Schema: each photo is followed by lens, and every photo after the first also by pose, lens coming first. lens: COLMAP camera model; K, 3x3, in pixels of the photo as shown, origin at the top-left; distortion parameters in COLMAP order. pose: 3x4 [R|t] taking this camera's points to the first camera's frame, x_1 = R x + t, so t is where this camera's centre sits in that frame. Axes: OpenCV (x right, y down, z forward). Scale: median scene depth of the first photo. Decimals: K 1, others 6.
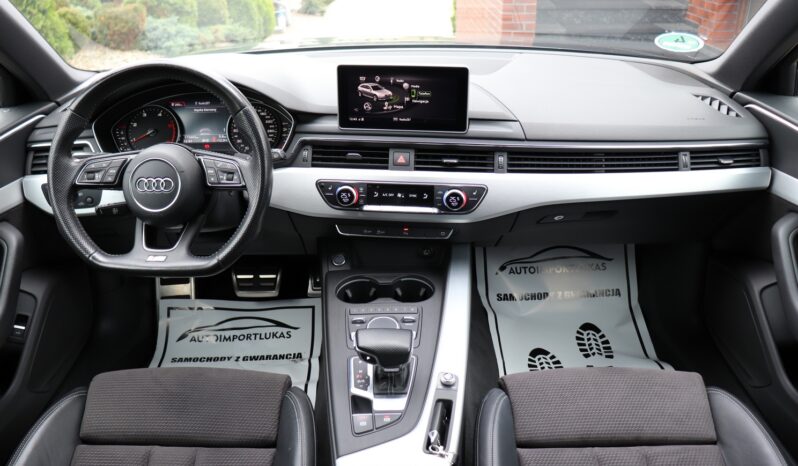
lens RADIAL K [[665.8, 0, 397.6], [0, 665.8, 231.7], [0, 0, 1]] dist [-0.173796, 0.114232]
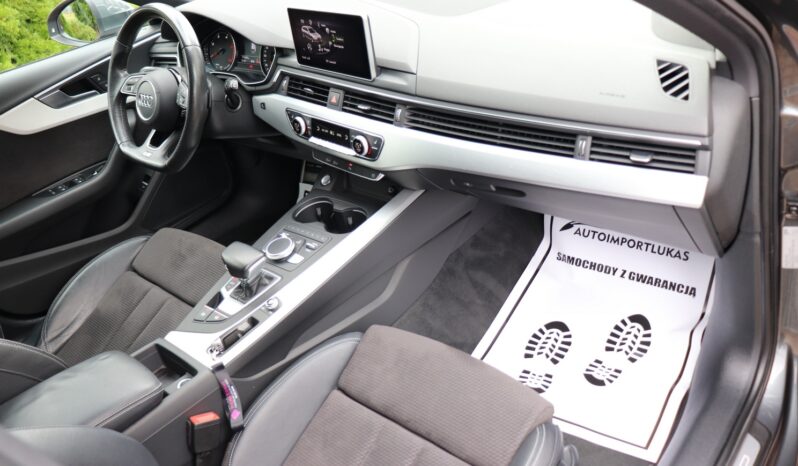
lens RADIAL K [[665.8, 0, 397.3], [0, 665.8, 232.9], [0, 0, 1]] dist [-0.173796, 0.114232]
pose [[0.755226, 0.251102, -0.605460, 0.767963], [-0.139316, 0.964099, 0.226062, -0.154992], [0.640488, -0.086378, 0.763095, 0.244272]]
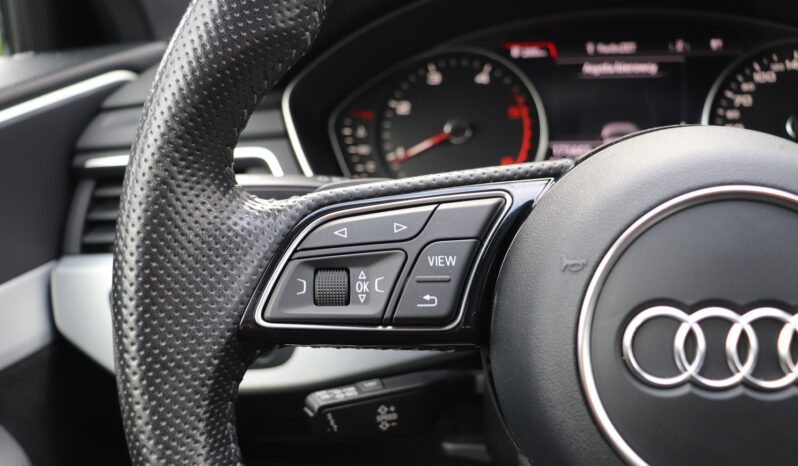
lens RADIAL K [[733.2, 0, 398.9], [0, 733.2, 236.8], [0, 0, 1]] dist [-0.068209, 0.000000]
pose [[0.984534, 0.014449, -0.174597, -0.363575], [-0.031991, 0.994665, -0.098077, -0.069065], [0.172248, 0.102145, 0.979743, 0.683667]]
